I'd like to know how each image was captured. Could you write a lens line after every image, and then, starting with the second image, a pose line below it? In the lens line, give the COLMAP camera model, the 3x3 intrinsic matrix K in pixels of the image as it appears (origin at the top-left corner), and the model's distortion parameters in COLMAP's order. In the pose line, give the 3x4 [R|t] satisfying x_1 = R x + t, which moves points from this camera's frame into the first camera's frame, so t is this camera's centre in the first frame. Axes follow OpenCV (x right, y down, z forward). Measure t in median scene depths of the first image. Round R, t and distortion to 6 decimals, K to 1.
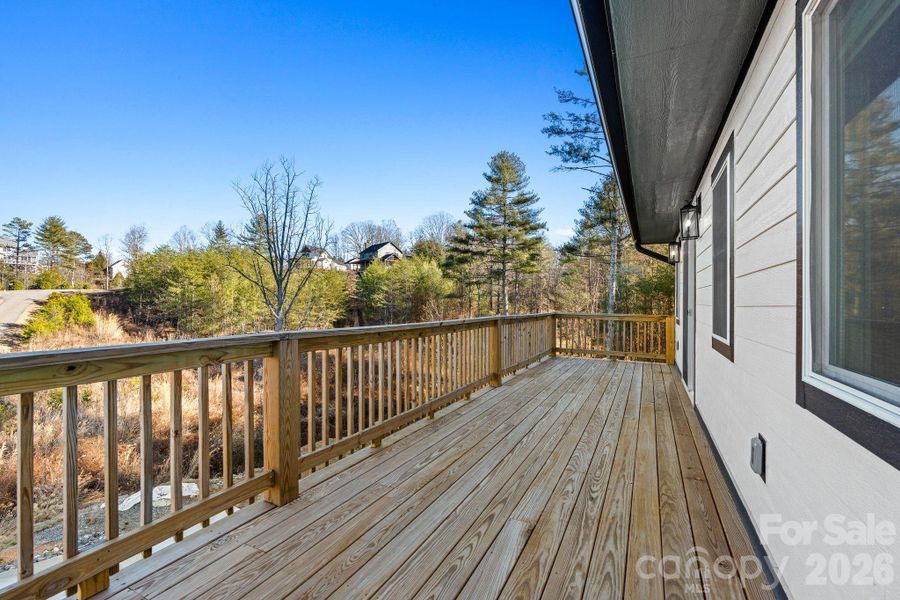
lens RADIAL K [[403.8, 0, 446.7], [0, 403.8, 302.7], [0, 0, 1]] dist [0.000250, -0.000367]
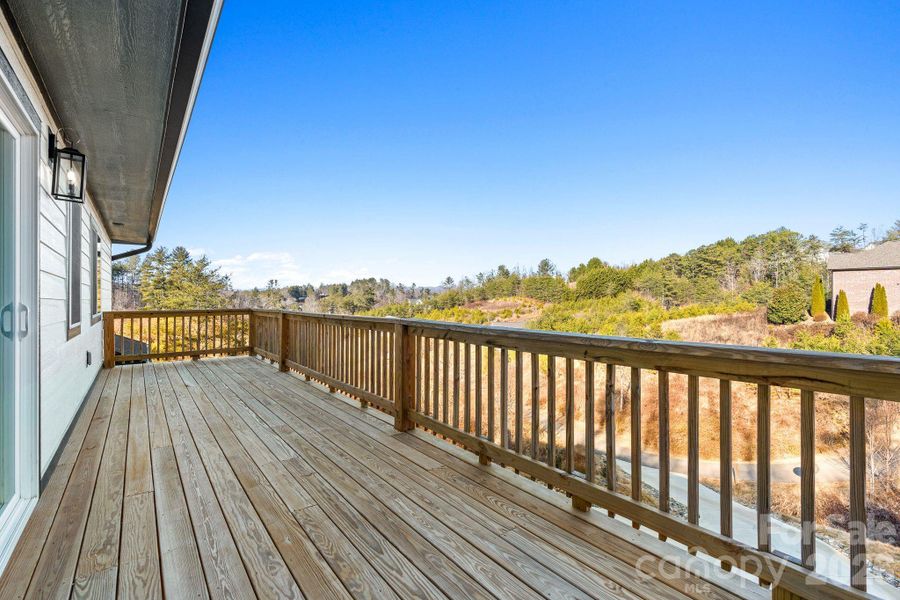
lens RADIAL K [[403.8, 0, 446.7], [0, 403.8, 302.7], [0, 0, 1]] dist [0.000250, -0.000367]
pose [[-0.436909, -0.010275, -0.899447, 0.779662], [-0.003549, 0.999947, -0.009699, 0.018072], [0.899499, -0.001046, -0.436922, 1.562400]]
